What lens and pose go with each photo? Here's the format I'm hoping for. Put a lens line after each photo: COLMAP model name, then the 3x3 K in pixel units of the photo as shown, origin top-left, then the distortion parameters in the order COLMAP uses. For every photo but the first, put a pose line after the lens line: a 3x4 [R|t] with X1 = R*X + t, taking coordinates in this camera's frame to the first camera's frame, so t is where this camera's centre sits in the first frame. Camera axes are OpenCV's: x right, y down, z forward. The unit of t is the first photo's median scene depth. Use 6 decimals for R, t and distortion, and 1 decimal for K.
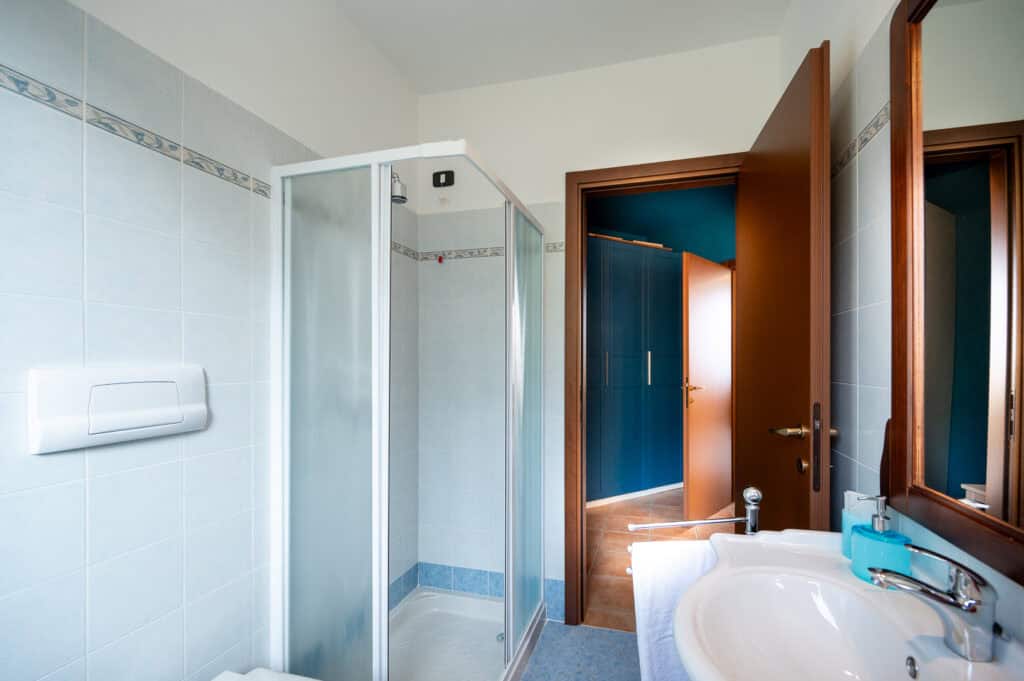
lens RADIAL K [[411.6, 0, 513.3], [0, 411.6, 357.2], [0, 0, 1]] dist [-0.018037, -0.000223]
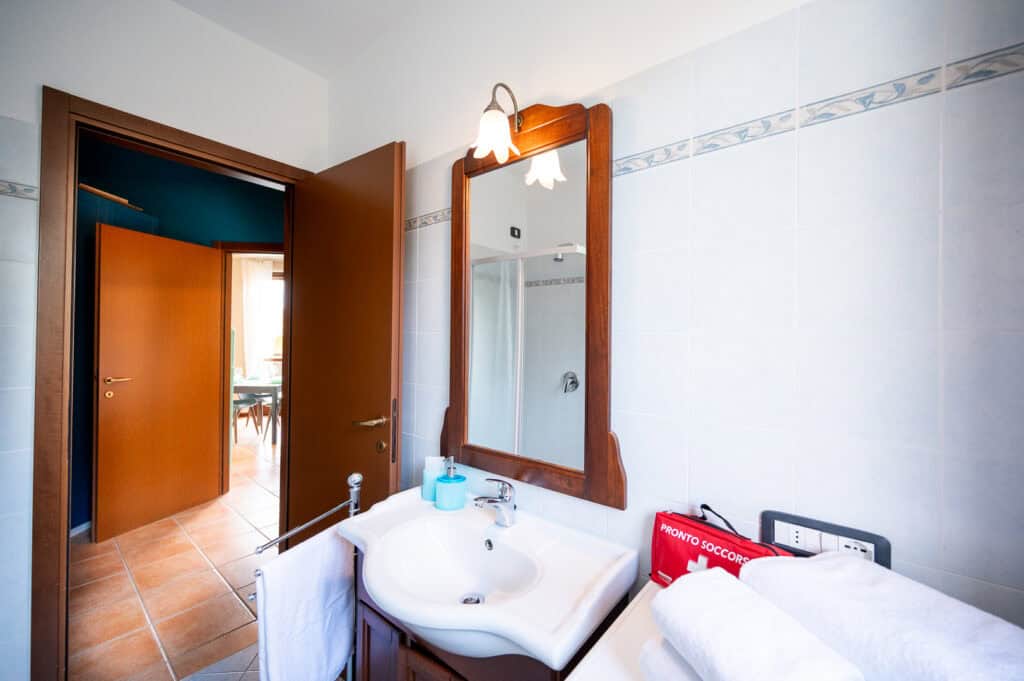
lens RADIAL K [[408.4, 0, 504.6], [0, 408.4, 334.7], [0, 0, 1]] dist [-0.000768, -0.000133]
pose [[0.432365, 0.022583, 0.901416, -0.343996], [-0.008918, 0.999745, -0.020769, -0.078543], [-0.901655, 0.000941, 0.432456, 0.057705]]
